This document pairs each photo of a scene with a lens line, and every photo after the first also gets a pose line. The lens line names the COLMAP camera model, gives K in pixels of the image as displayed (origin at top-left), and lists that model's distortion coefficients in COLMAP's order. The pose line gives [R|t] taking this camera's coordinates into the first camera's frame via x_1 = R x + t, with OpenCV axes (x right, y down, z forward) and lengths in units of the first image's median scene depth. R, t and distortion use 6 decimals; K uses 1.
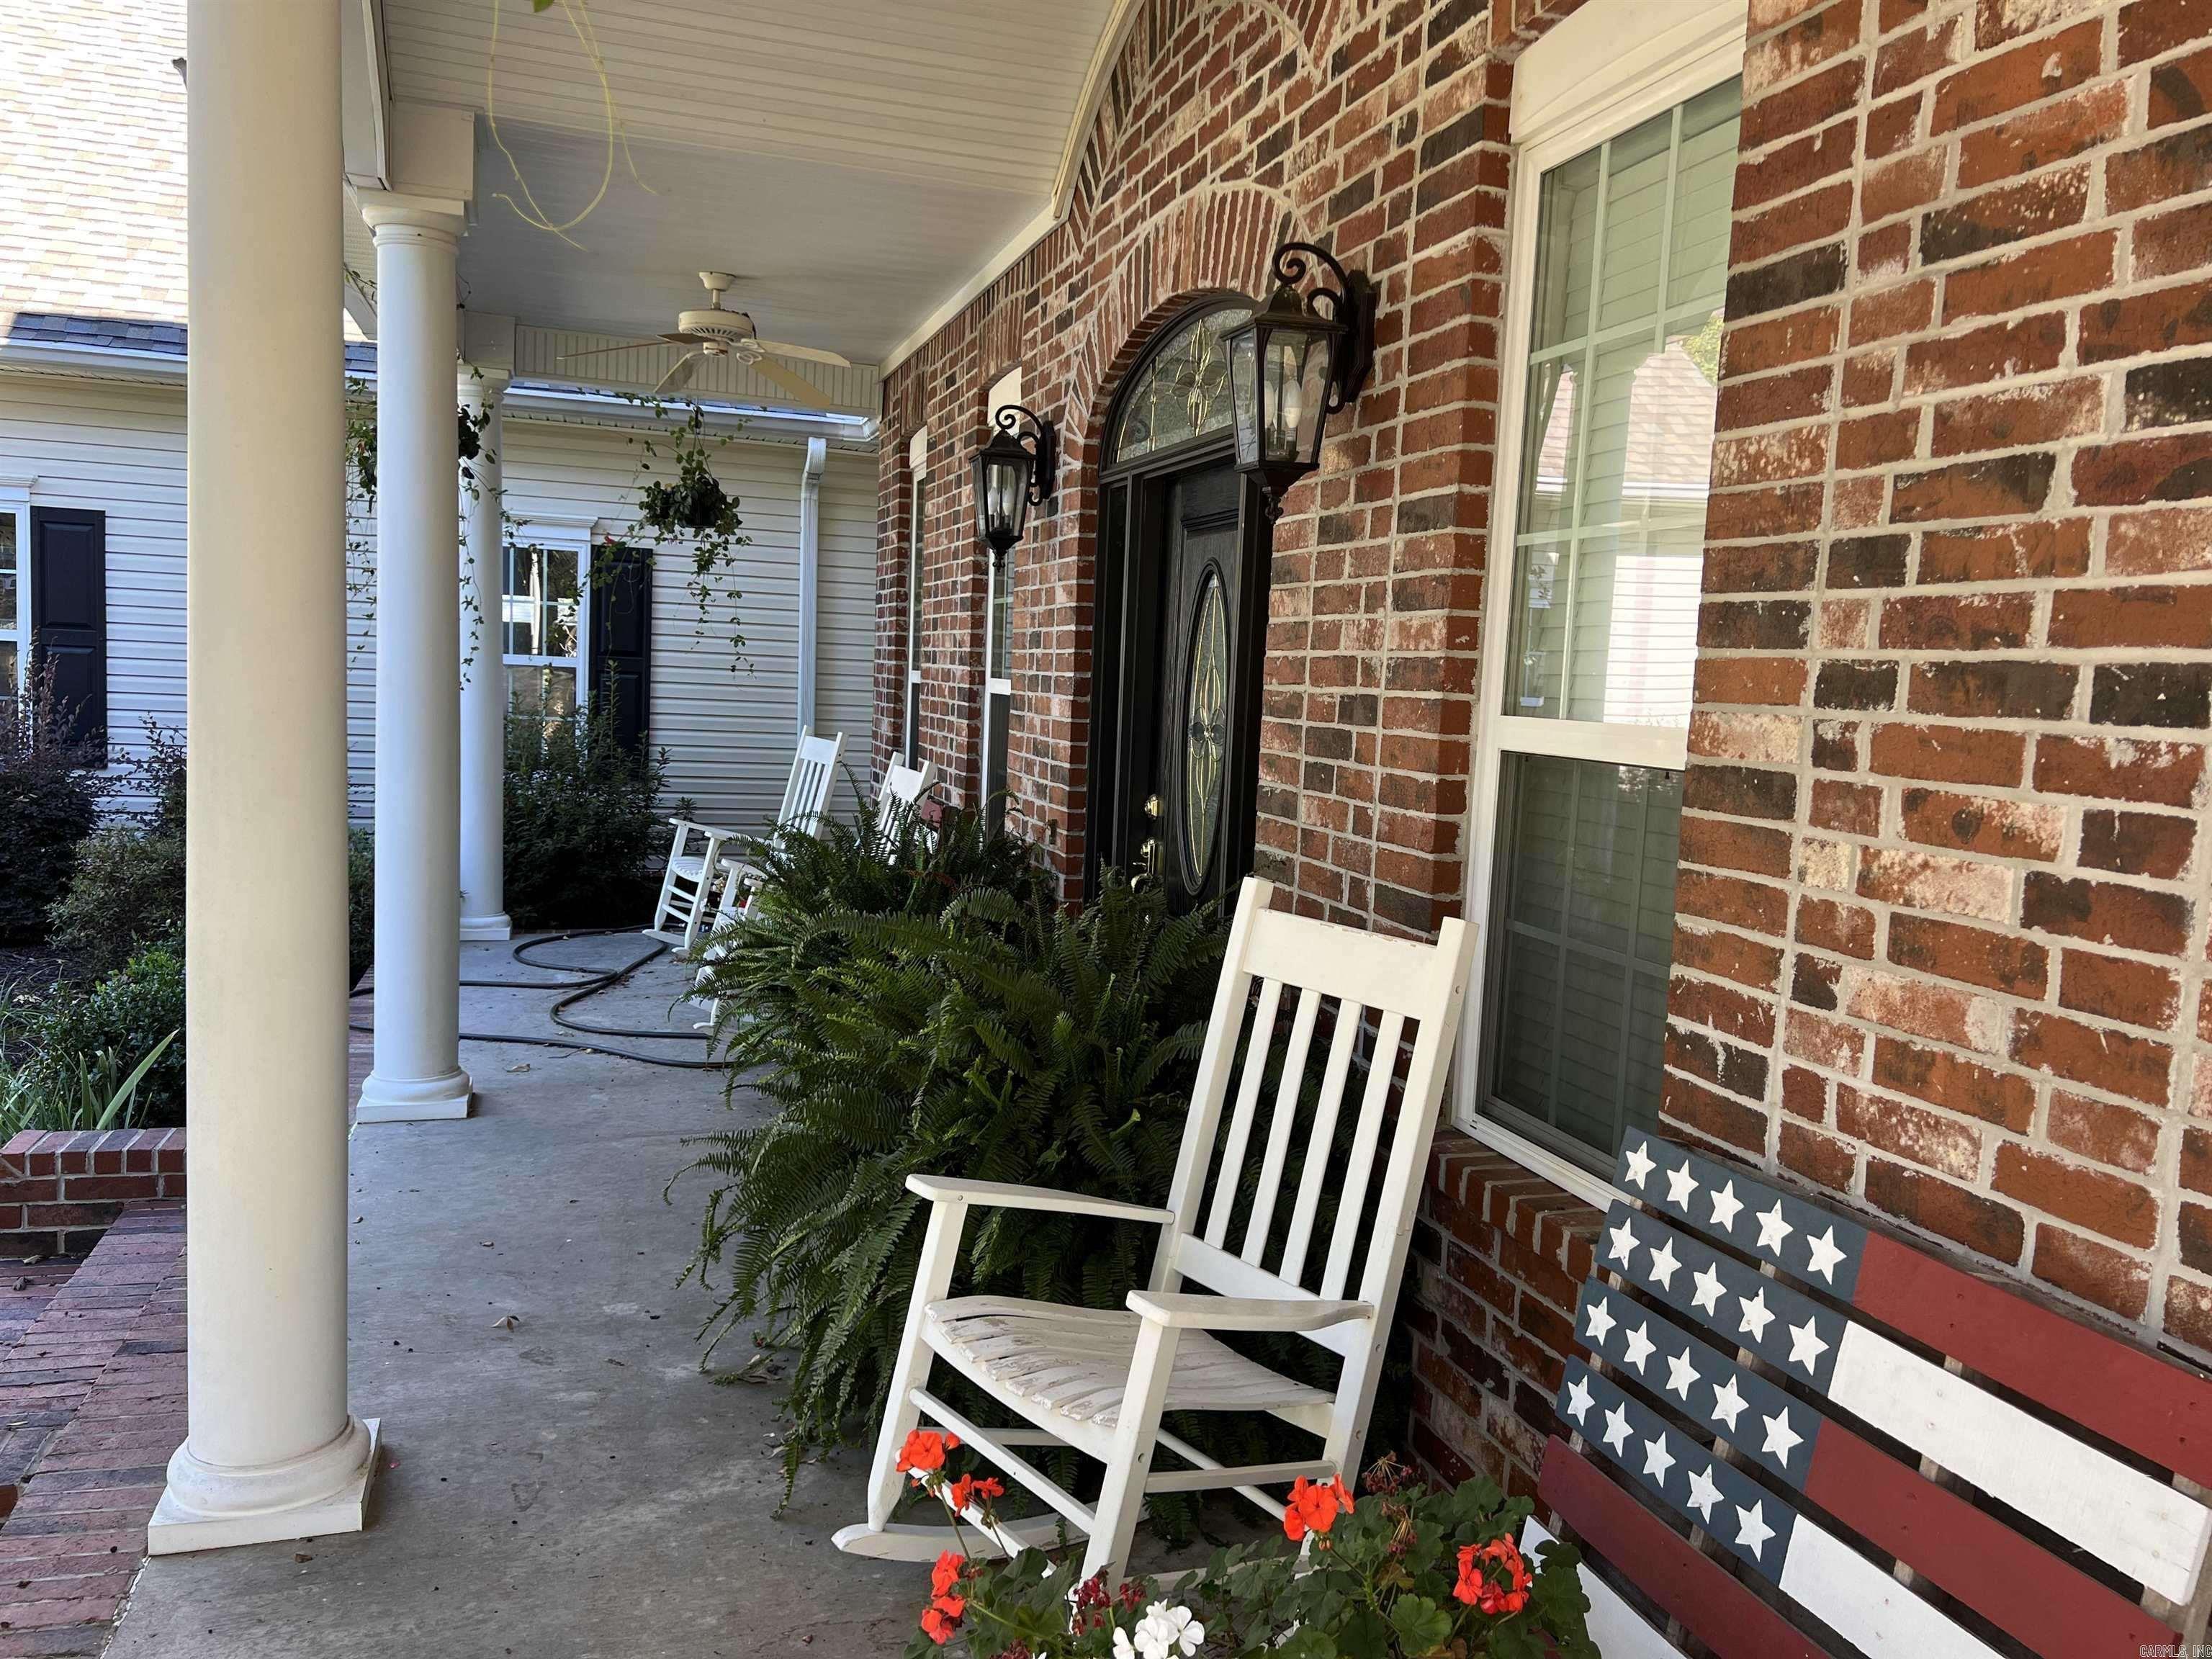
lens RADIAL K [[1641.3, 0, 1104.6], [0, 1641.3, 823.8], [0, 0, 1]] dist [0.048340, -0.056508]
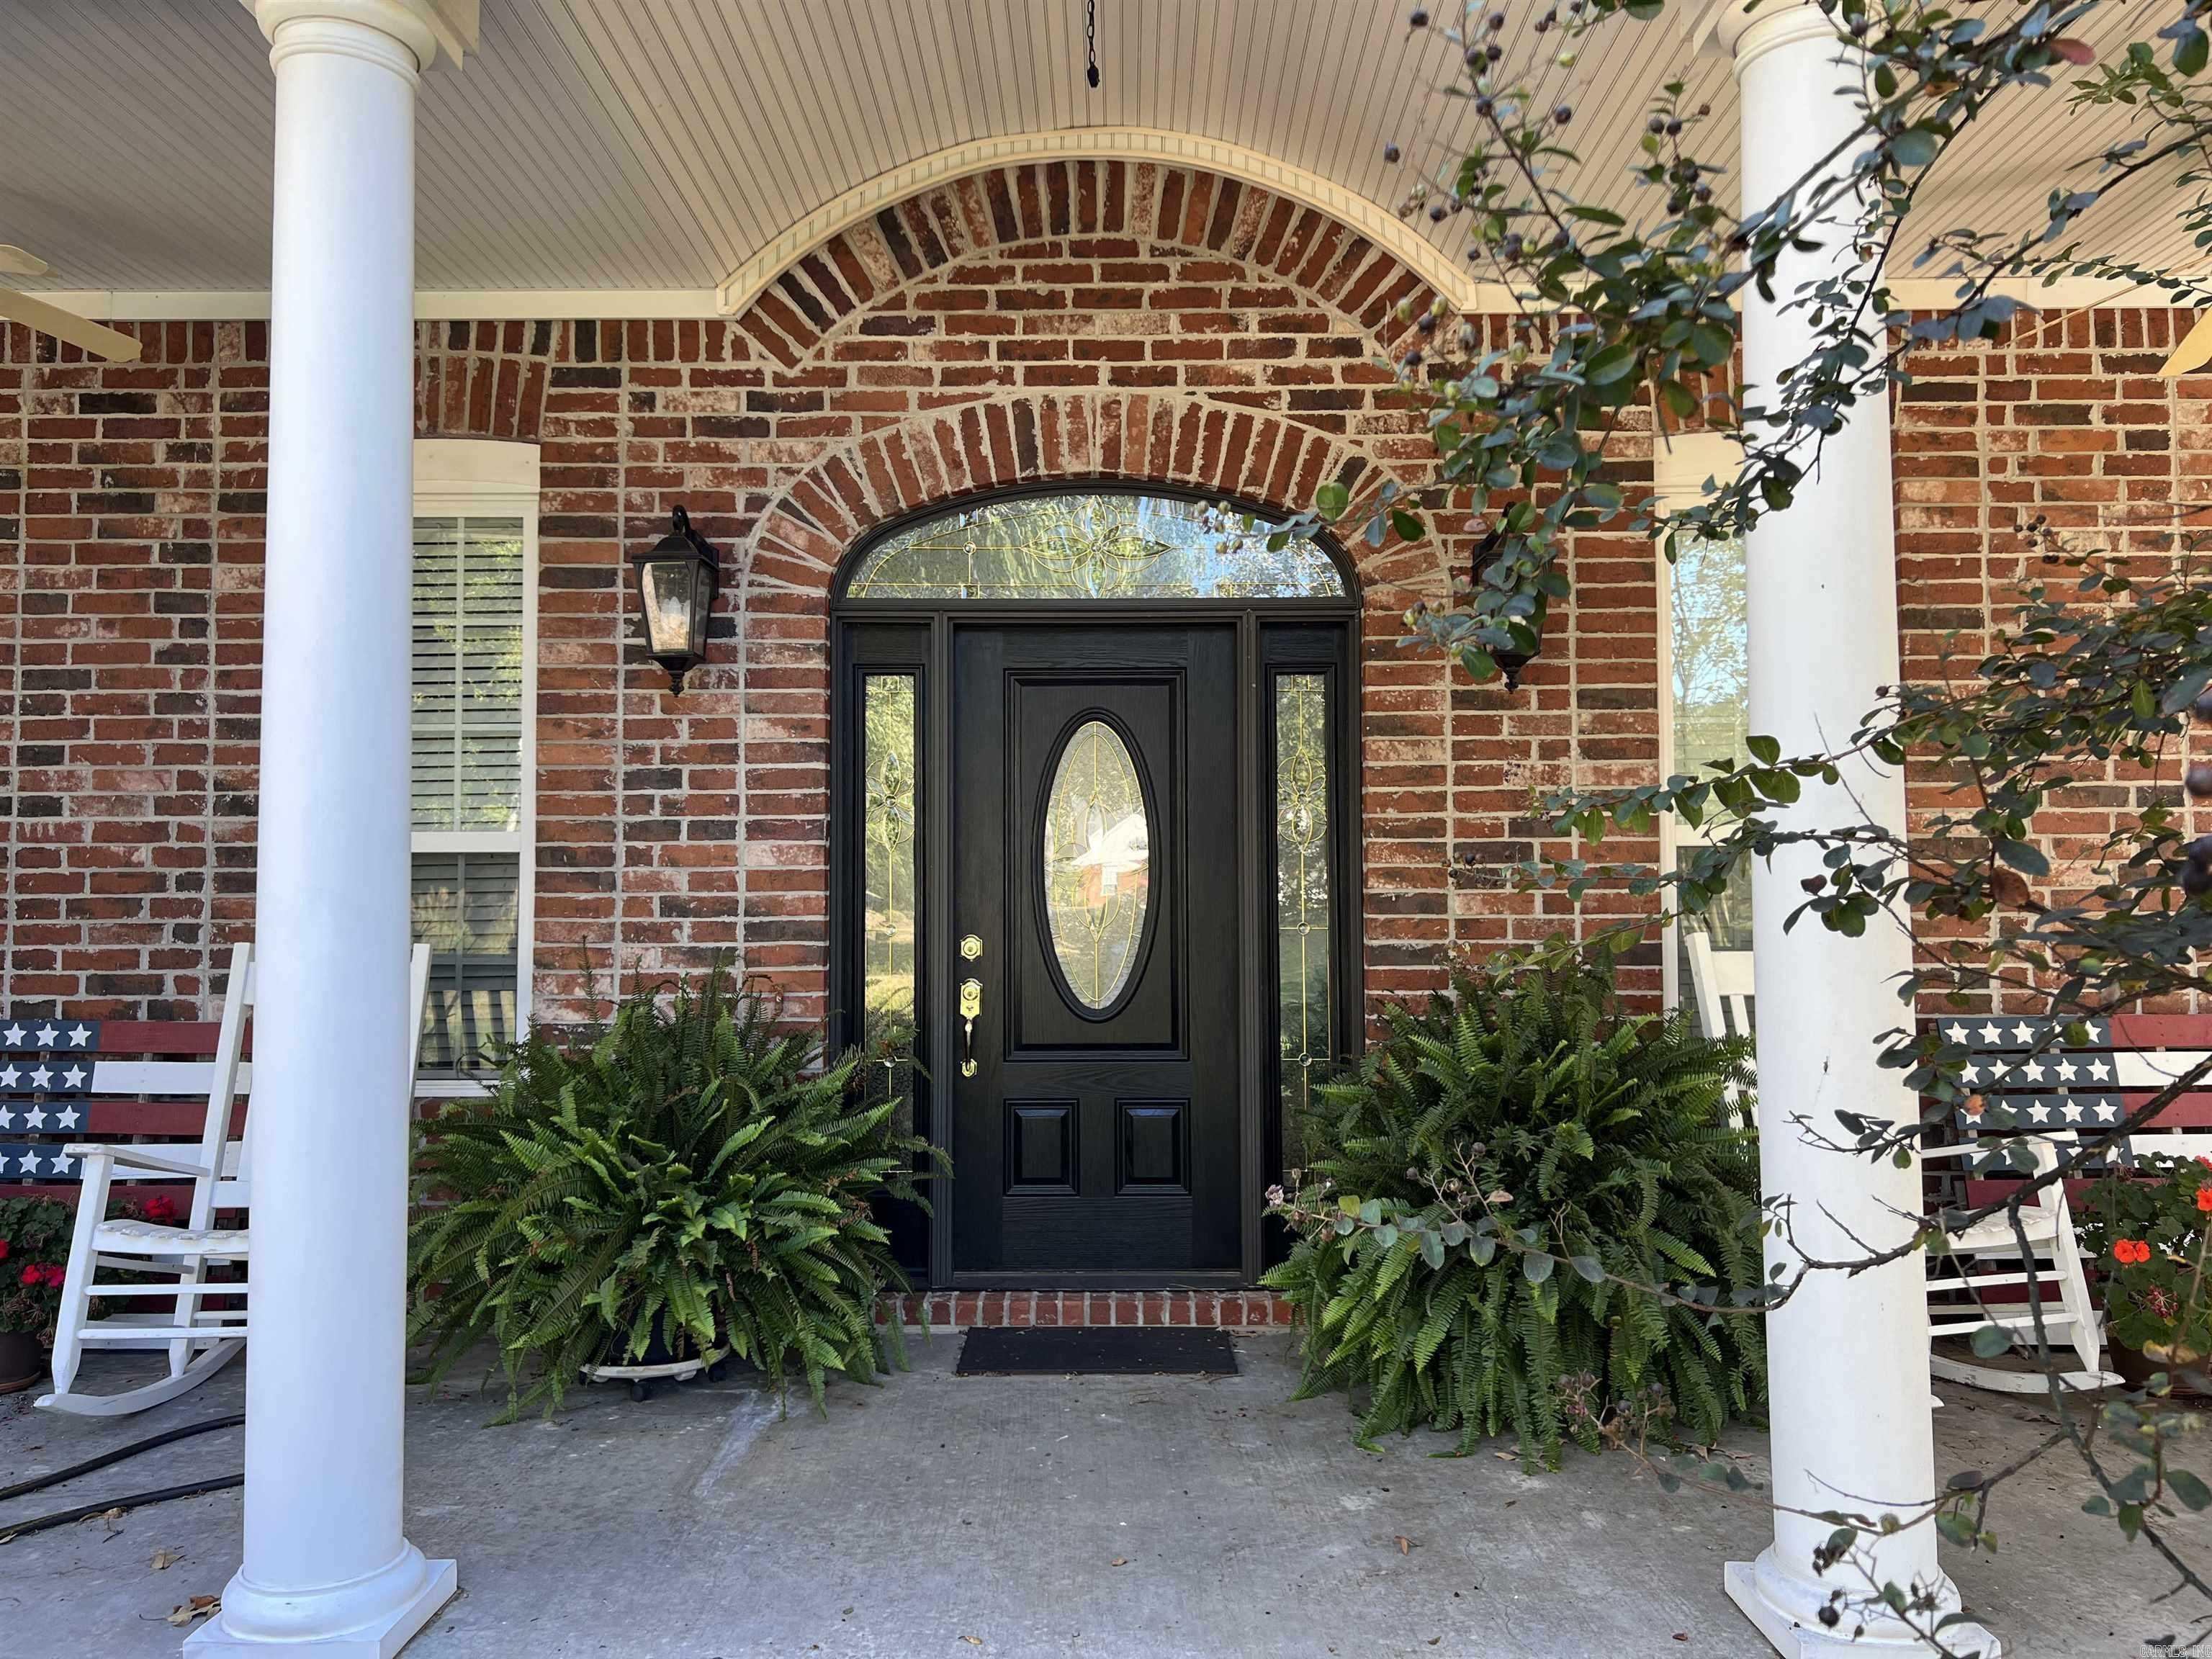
lens RADIAL K [[1641.3, 0, 1104.6], [0, 1641.3, 823.8], [0, 0, 1]] dist [0.048340, -0.056508]
pose [[0.314622, 0.002894, 0.949213, -1.328345], [0.106596, 0.993562, -0.038361, -0.057316], [-0.943213, 0.113251, 0.312288, 0.907159]]
